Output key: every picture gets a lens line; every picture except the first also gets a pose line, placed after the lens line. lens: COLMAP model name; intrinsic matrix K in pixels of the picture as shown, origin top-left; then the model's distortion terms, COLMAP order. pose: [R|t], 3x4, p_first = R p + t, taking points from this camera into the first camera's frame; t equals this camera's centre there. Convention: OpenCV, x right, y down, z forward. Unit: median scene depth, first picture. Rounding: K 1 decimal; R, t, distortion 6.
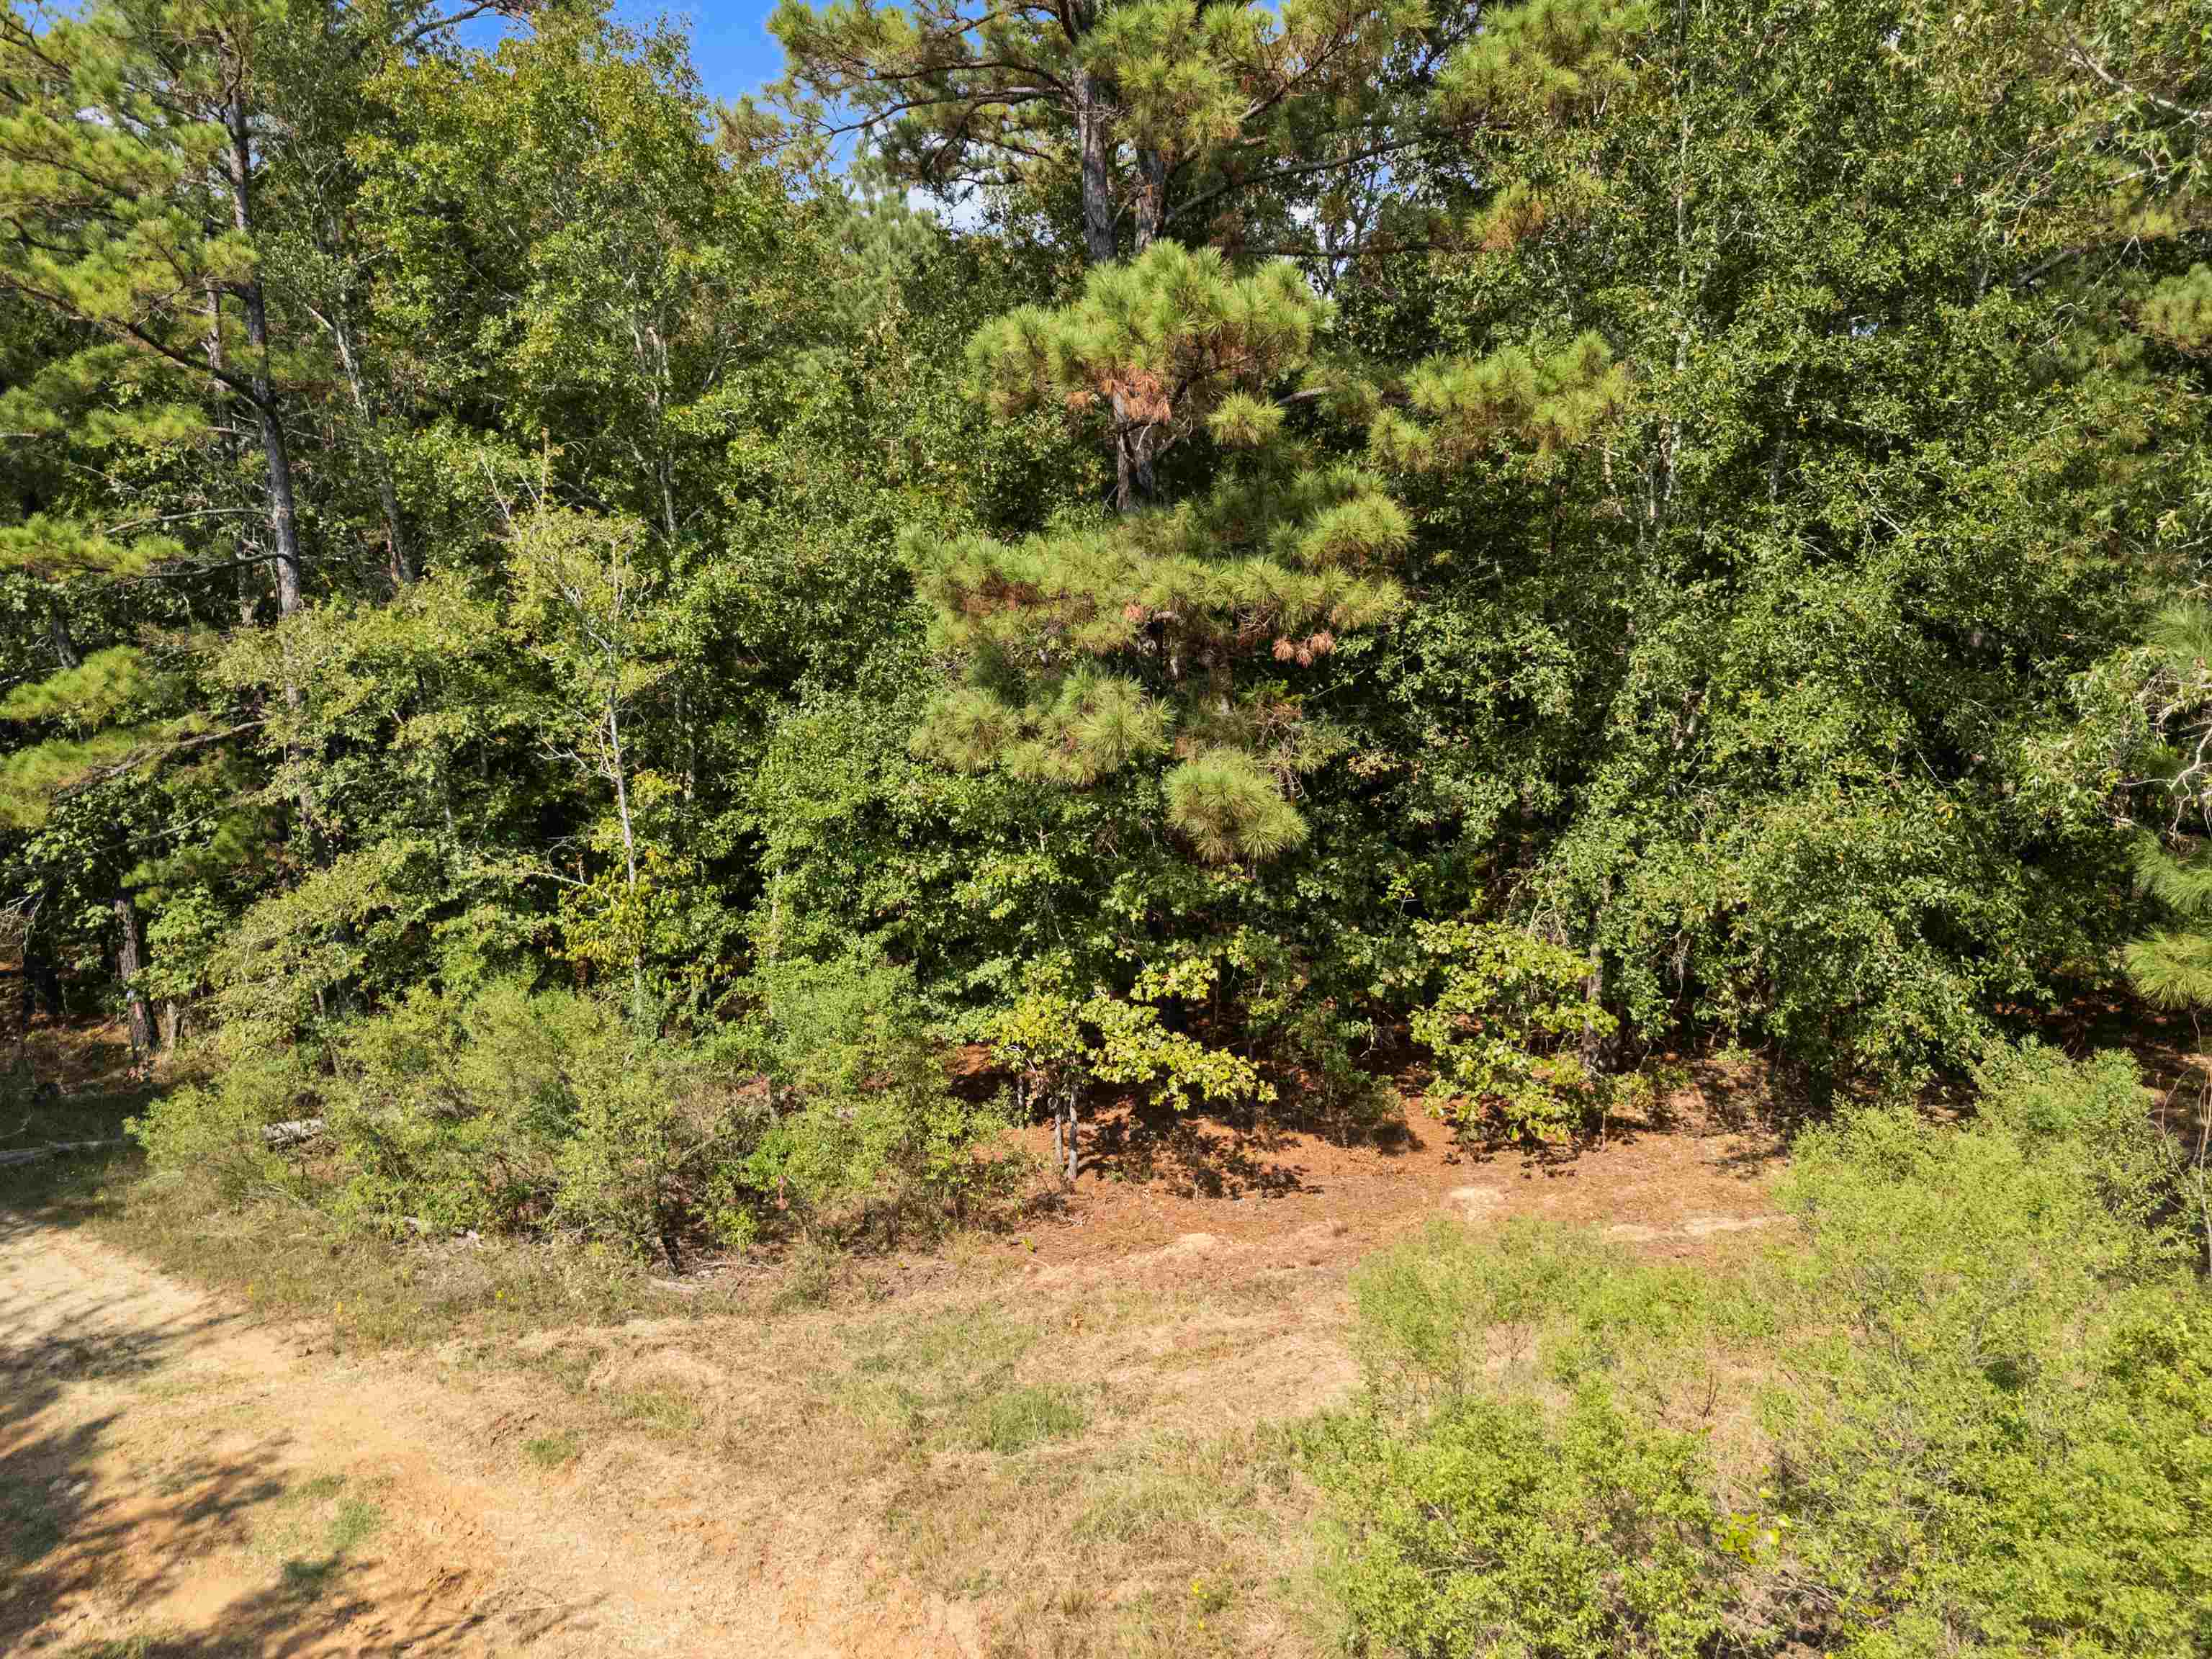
lens RADIAL K [[1687.3, 0, 1106.0], [0, 1687.3, 829.5], [0, 0, 1]] dist [0.217197, -0.271755]
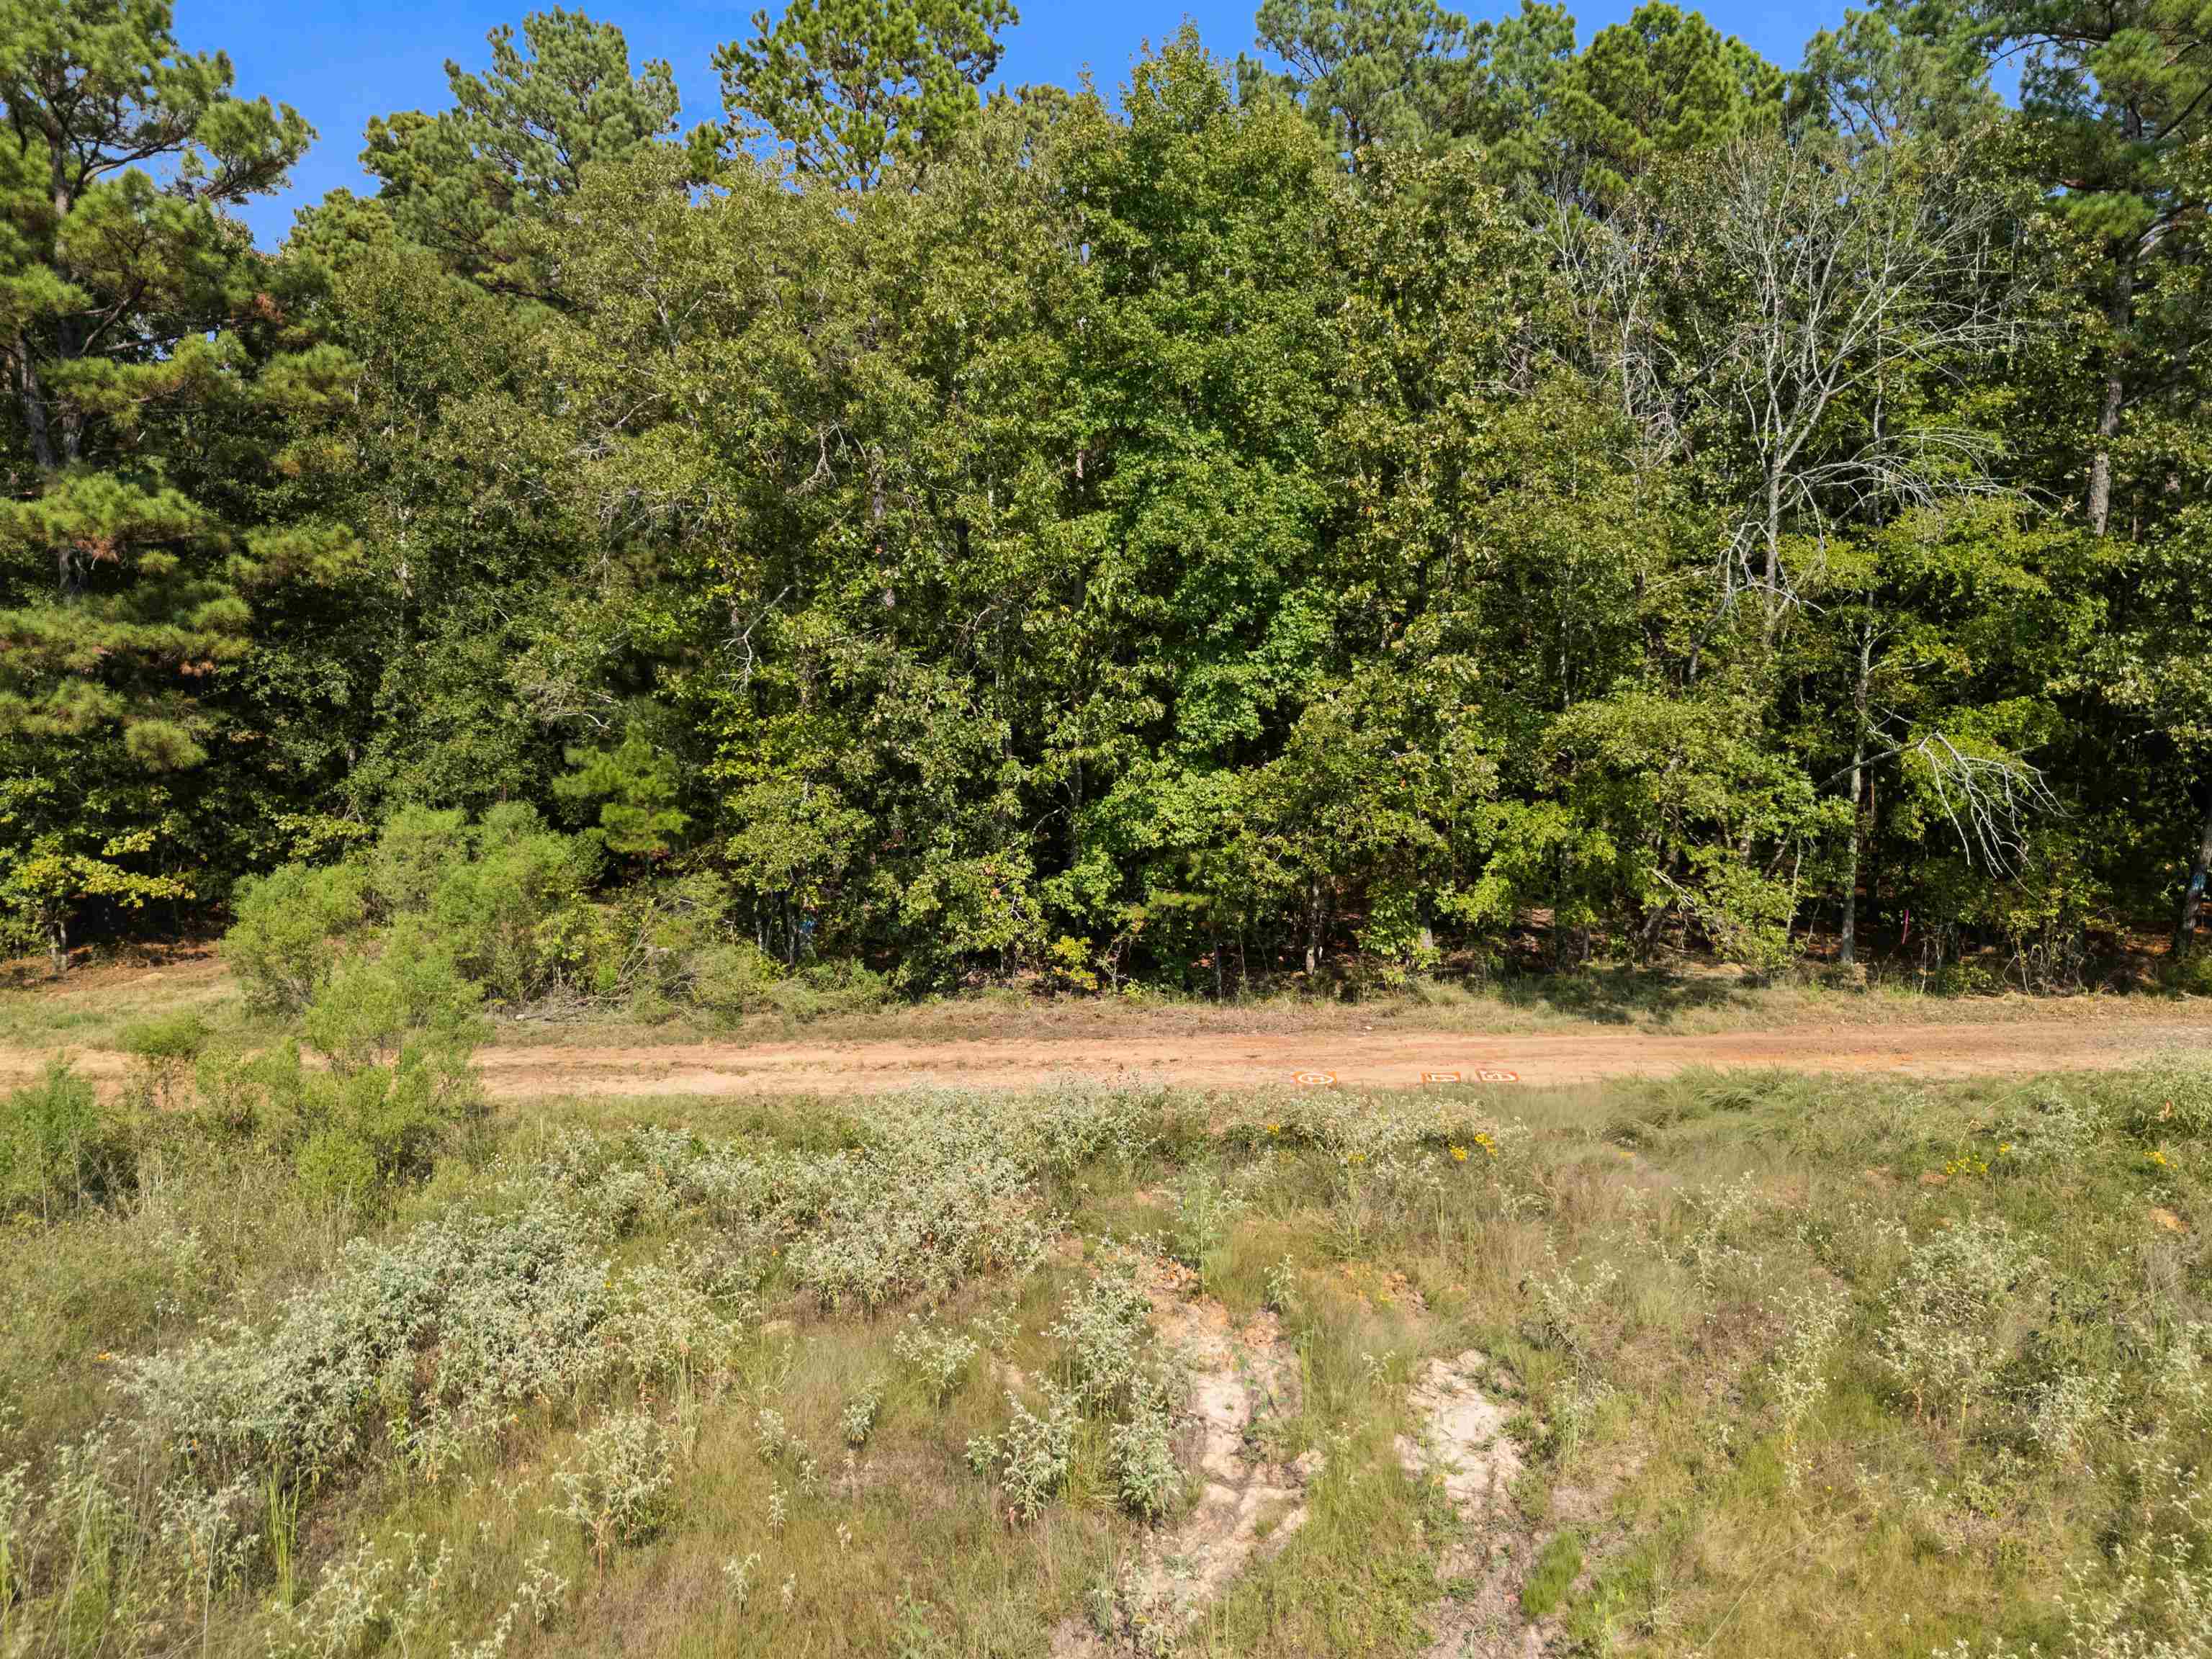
lens RADIAL K [[1660.1, 0, 1172.2], [0, 1660.1, 823.4], [0, 0, 1]] dist [0.066162, -0.069078]
pose [[0.799130, -0.051419, 0.598955, -0.158020], [0.069493, 0.997557, -0.007080, 0.163197], [-0.597128, 0.047281, 0.800751, -1.228954]]
